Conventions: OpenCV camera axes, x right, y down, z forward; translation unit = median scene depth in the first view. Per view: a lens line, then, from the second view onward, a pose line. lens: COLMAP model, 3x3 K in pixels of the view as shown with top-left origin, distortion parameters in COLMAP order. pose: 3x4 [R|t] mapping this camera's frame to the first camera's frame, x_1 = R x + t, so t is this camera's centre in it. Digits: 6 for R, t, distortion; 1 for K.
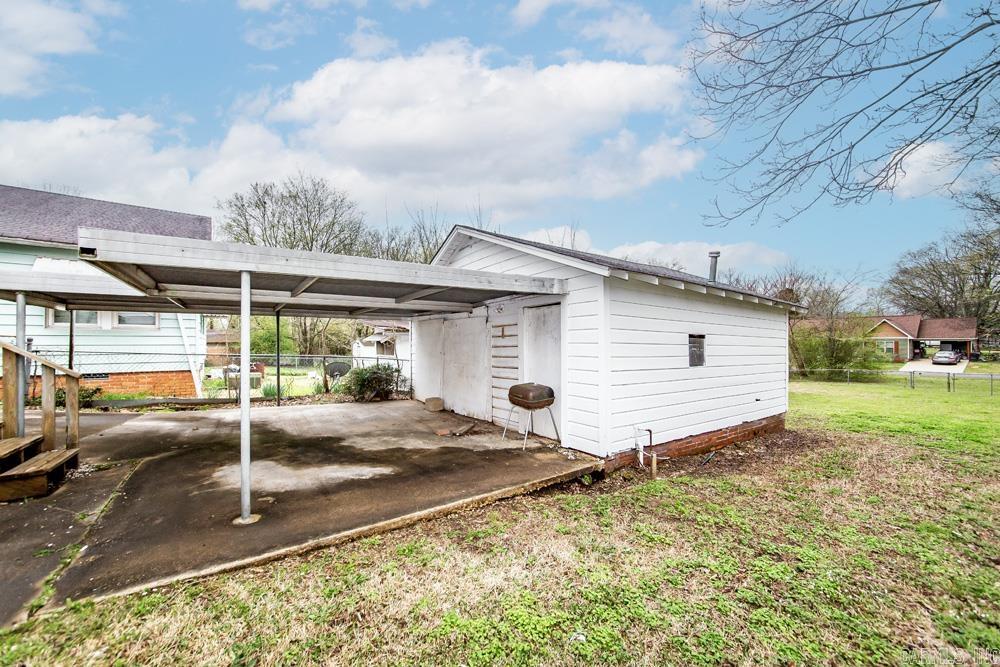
lens RADIAL K [[369.4, 0, 495.1], [0, 369.4, 339.8], [0, 0, 1]] dist [0.004839, 0.000557]
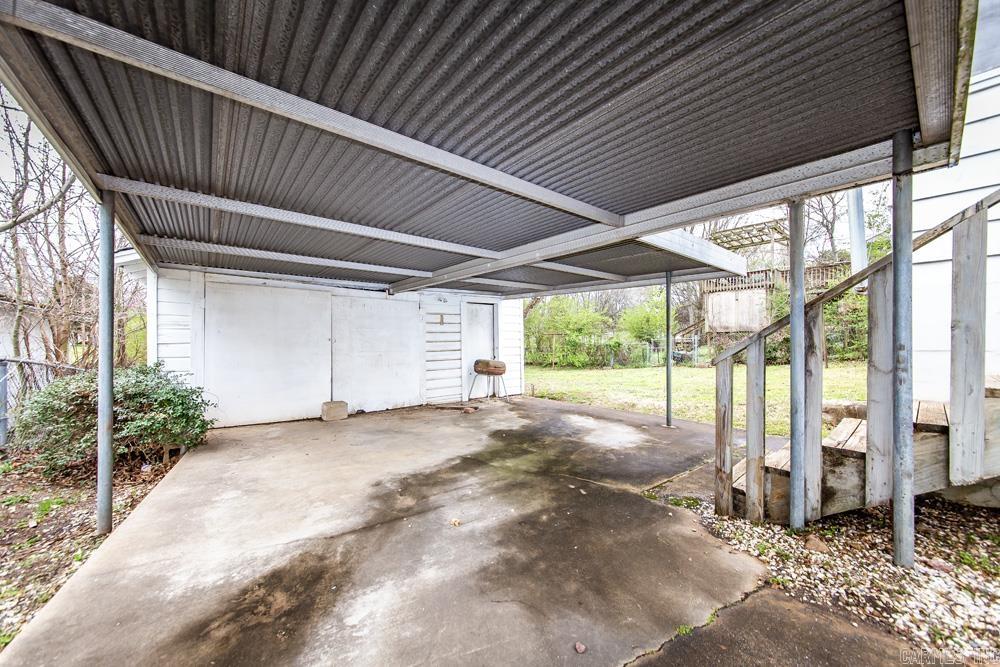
lens RADIAL K [[350.8, 0, 499.5], [0, 350.8, 338.5], [0, 0, 1]] dist [0.012769, 0.000279]
pose [[-0.051201, 0.008140, 0.998655, -1.363532], [-0.007922, 0.999932, -0.008557, 0.057772], [-0.998657, -0.008349, -0.051133, 1.126529]]
